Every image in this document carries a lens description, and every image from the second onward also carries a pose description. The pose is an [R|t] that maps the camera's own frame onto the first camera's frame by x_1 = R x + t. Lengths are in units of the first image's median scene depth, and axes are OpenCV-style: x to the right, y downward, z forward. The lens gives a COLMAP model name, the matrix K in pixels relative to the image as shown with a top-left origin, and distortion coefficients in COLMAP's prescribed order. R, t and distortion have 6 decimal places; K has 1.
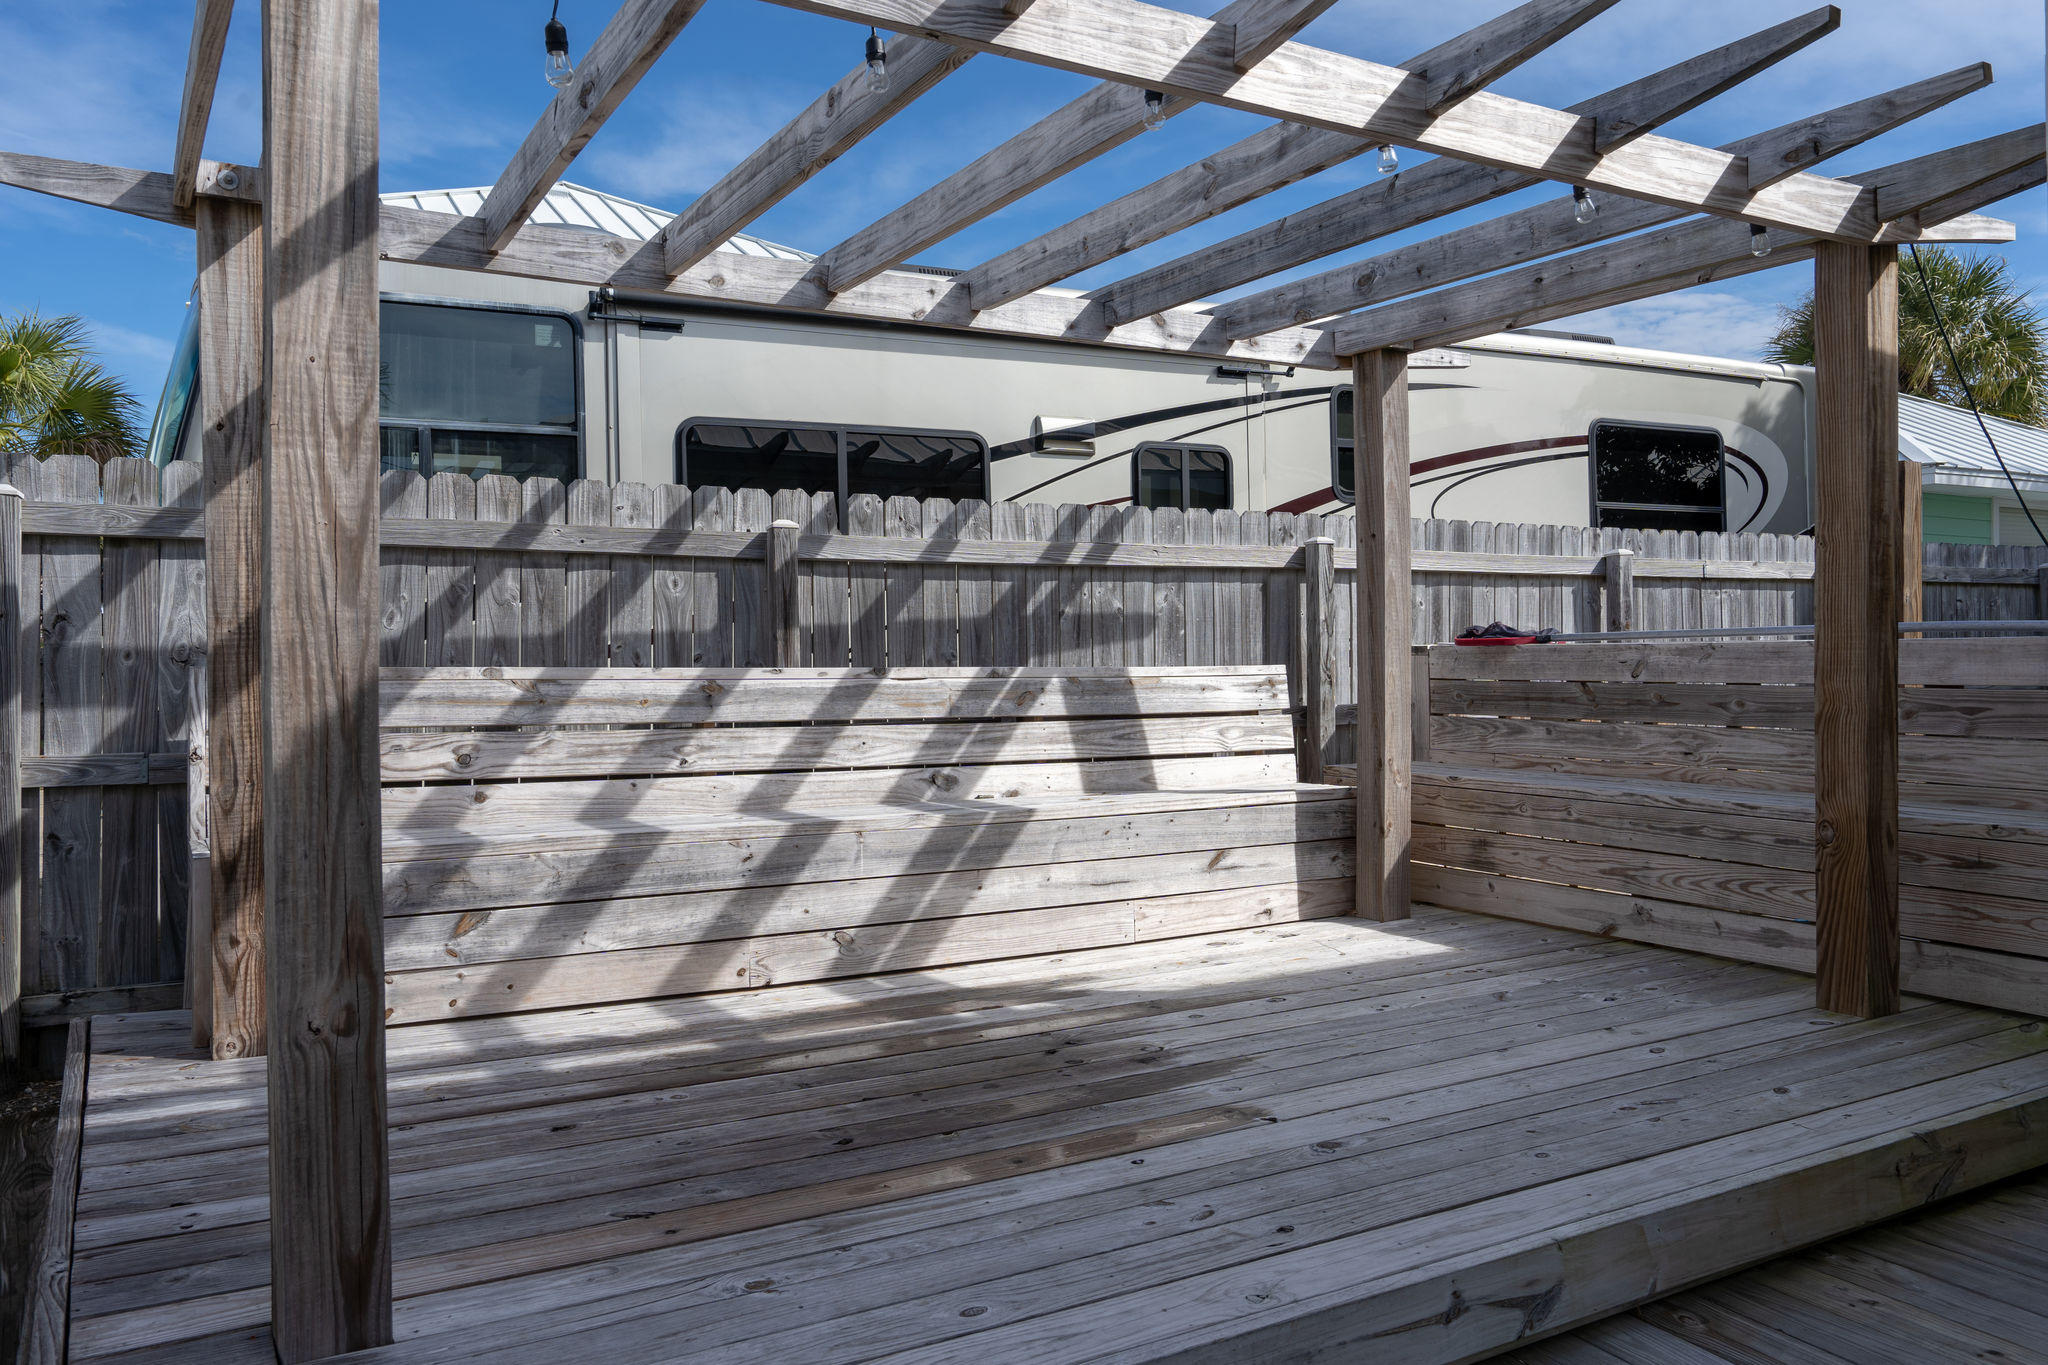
lens RADIAL K [[1475.4, 0, 1007.3], [0, 1475.4, 646.9], [0, 0, 1]] dist [0.007247, -0.001519]
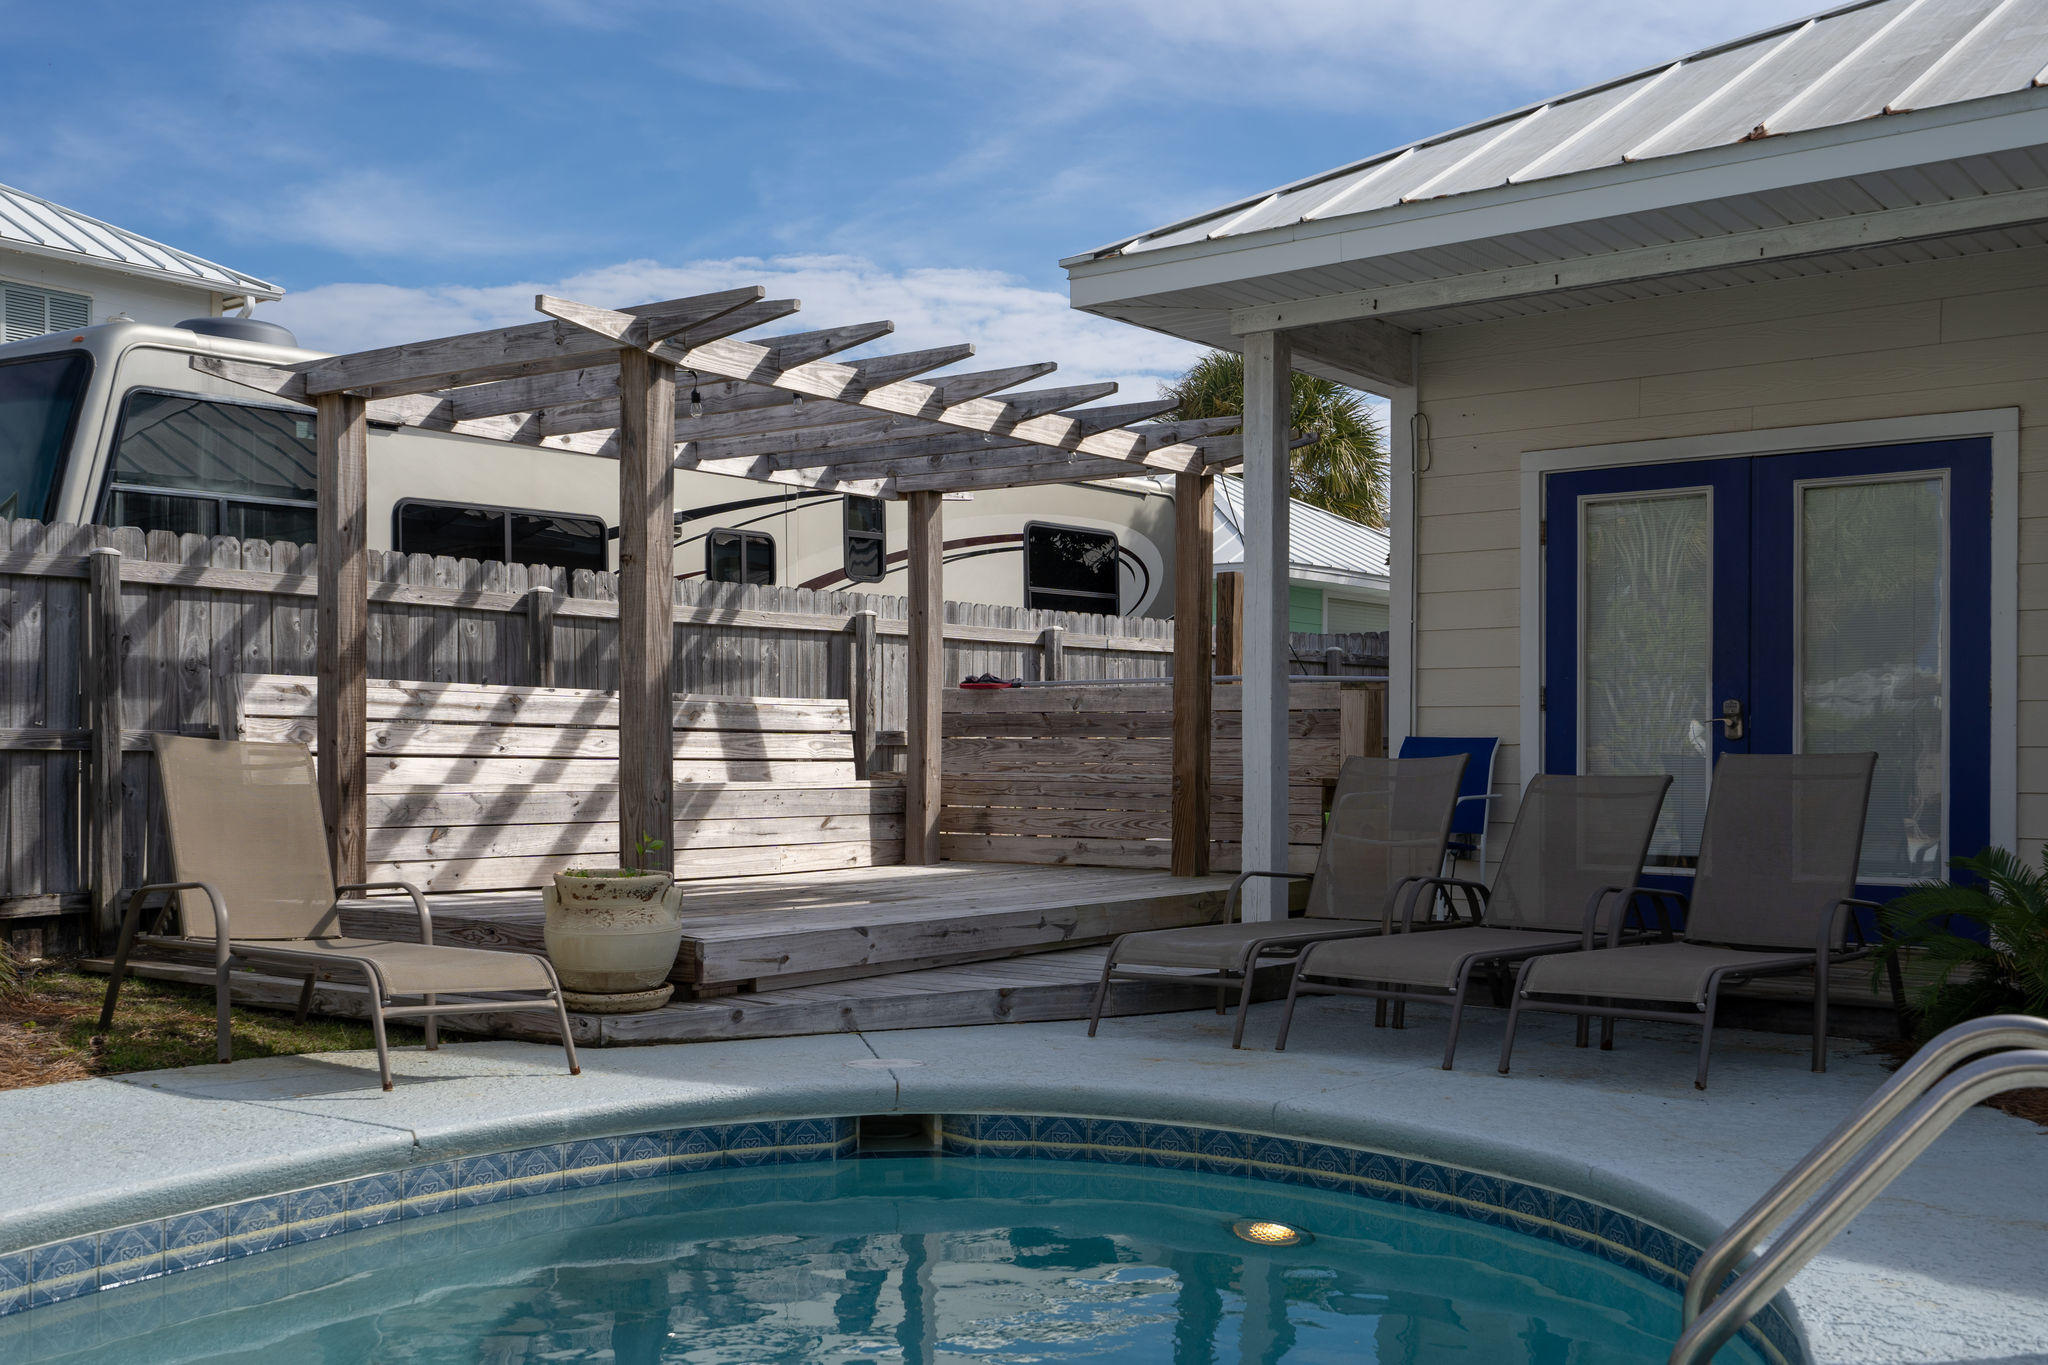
lens RADIAL K [[2021.0, 0, 1028.0], [0, 2021.0, 698.4], [0, 0, 1]] dist [0.010944, 0.000000]
pose [[0.913358, 0.021241, 0.406603, -0.503651], [-0.013621, 0.999673, -0.021625, 0.057559], [-0.406930, 0.014213, 0.913349, -0.960501]]
